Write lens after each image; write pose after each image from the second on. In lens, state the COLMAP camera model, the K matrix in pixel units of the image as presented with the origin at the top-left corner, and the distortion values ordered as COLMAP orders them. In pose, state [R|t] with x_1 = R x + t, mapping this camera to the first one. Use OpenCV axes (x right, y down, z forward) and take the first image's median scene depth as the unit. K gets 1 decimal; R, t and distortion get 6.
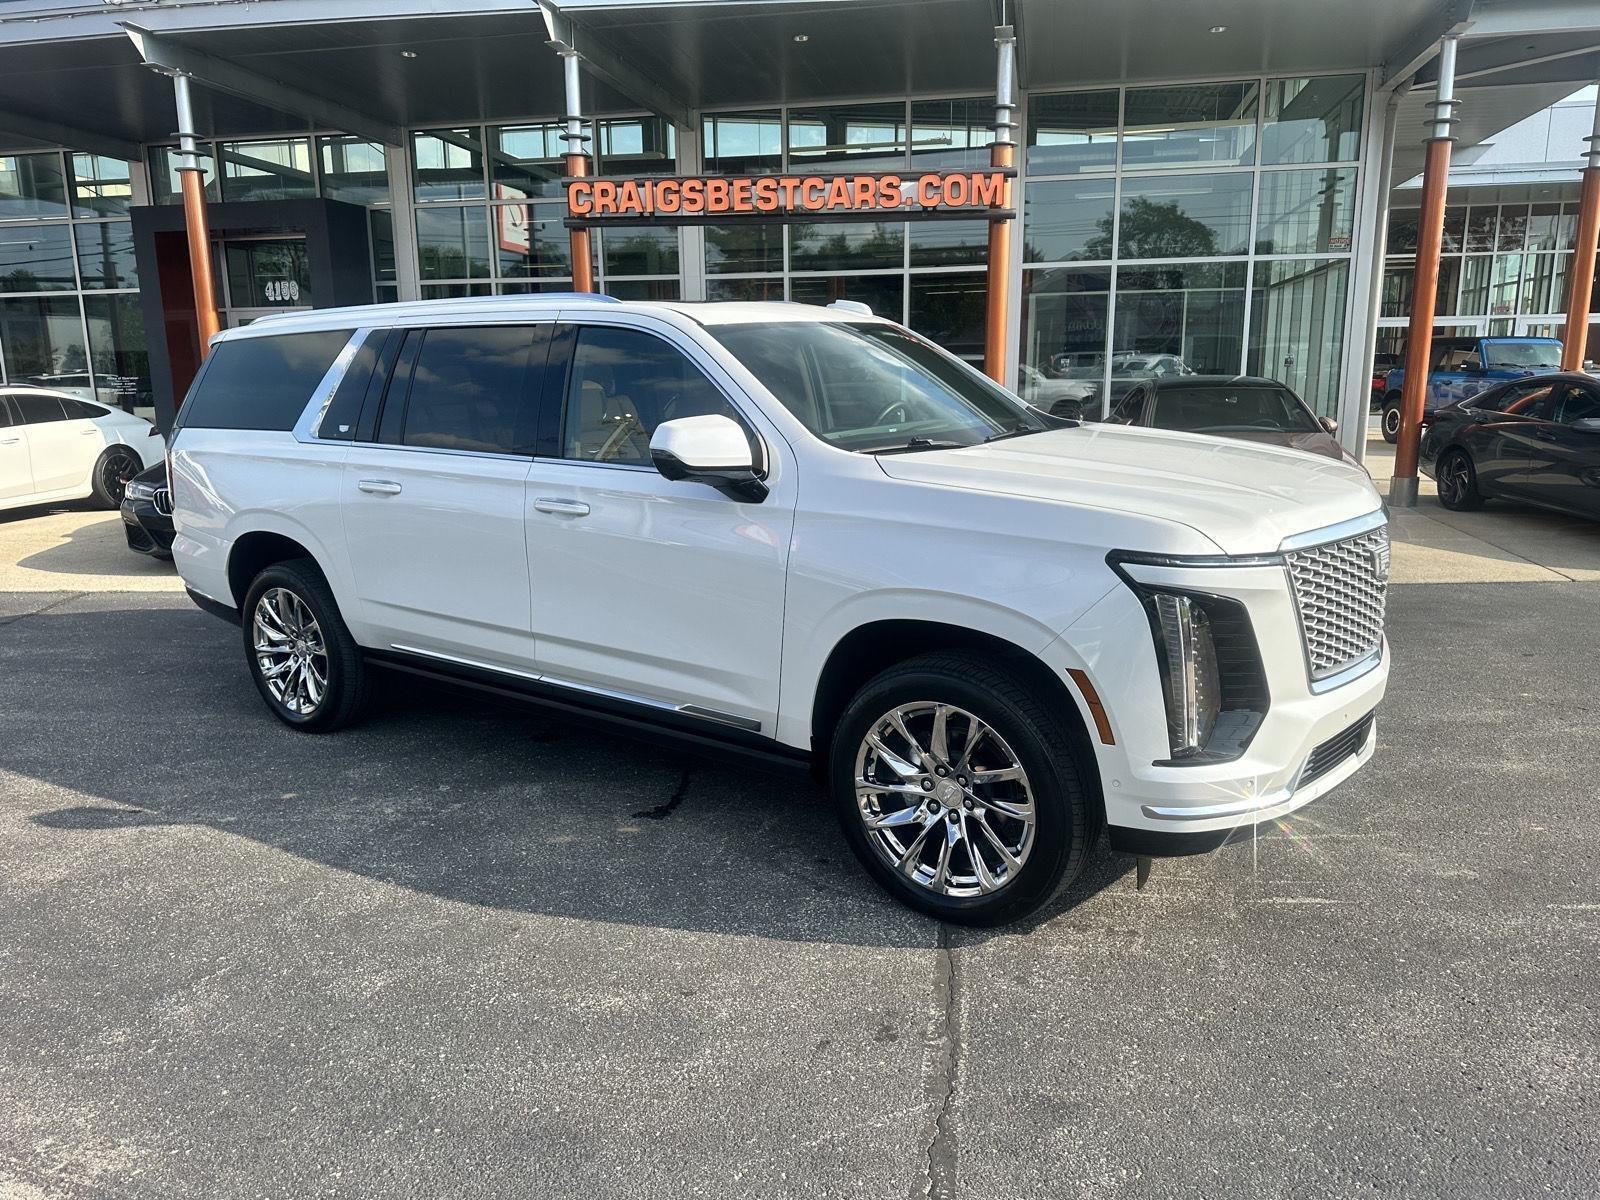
lens RADIAL K [[1056.0, 0, 800.0], [0, 1056.0, 600.0], [0, 0, 1]] dist [-0.000897, -0.005047]
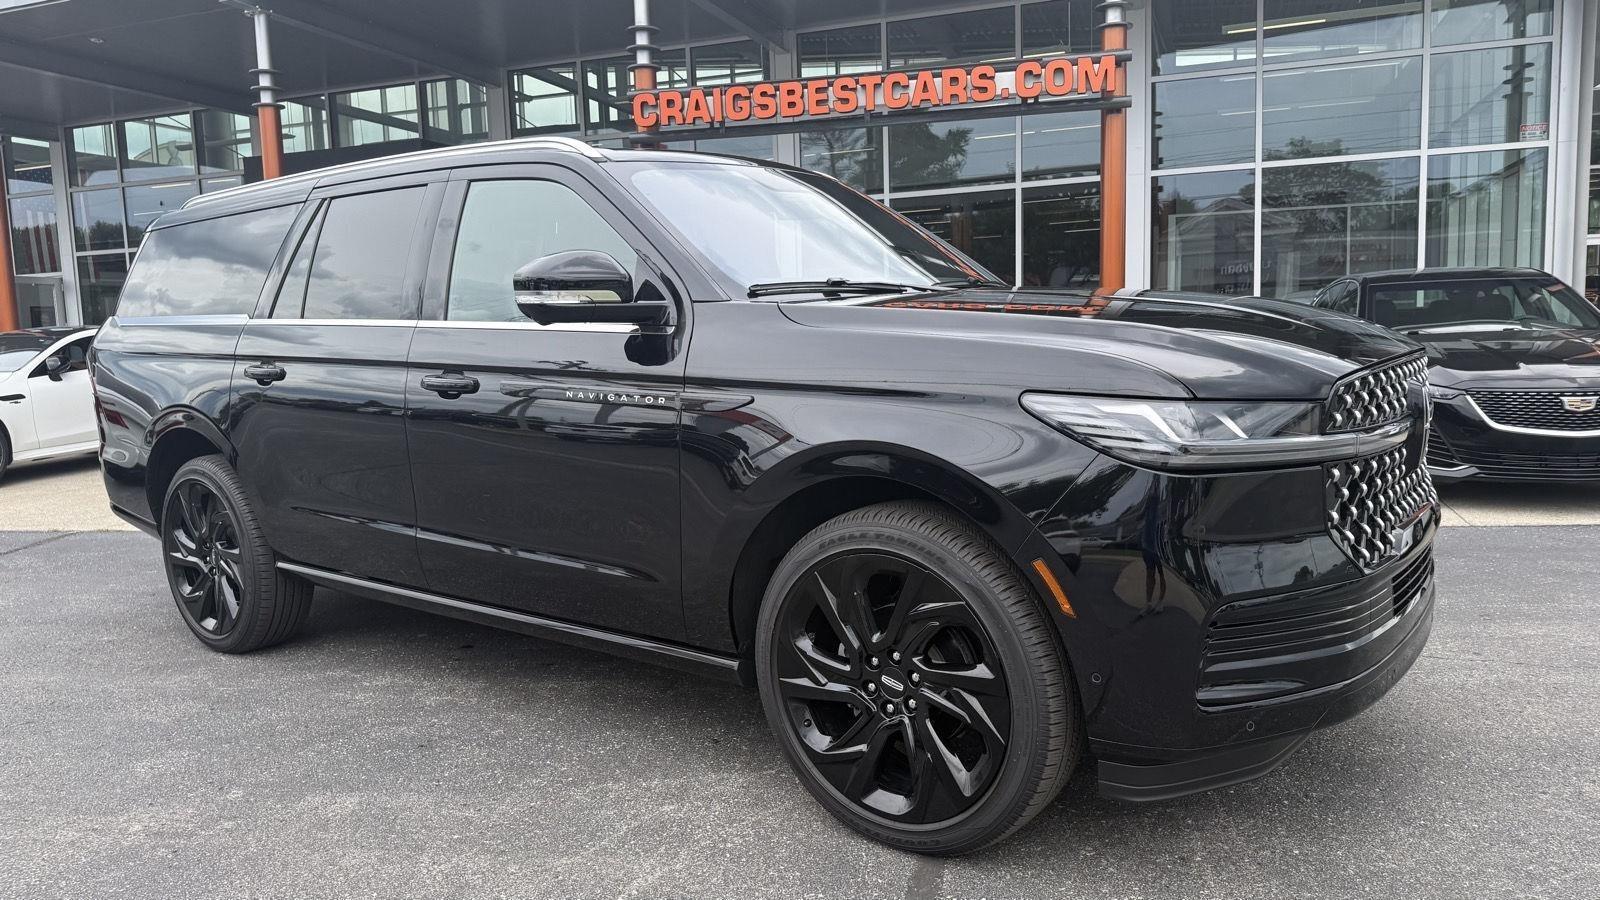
lens RADIAL K [[1060.9, 0, 793.4], [0, 1060.9, 473.8], [0, 0, 1]] dist [0.006498, -0.032590]
pose [[0.989841, -0.002338, -0.142159, 0.051928], [-0.008158, 0.997284, -0.073202, 0.003974], [0.141944, 0.073618, 0.987133, 0.123377]]
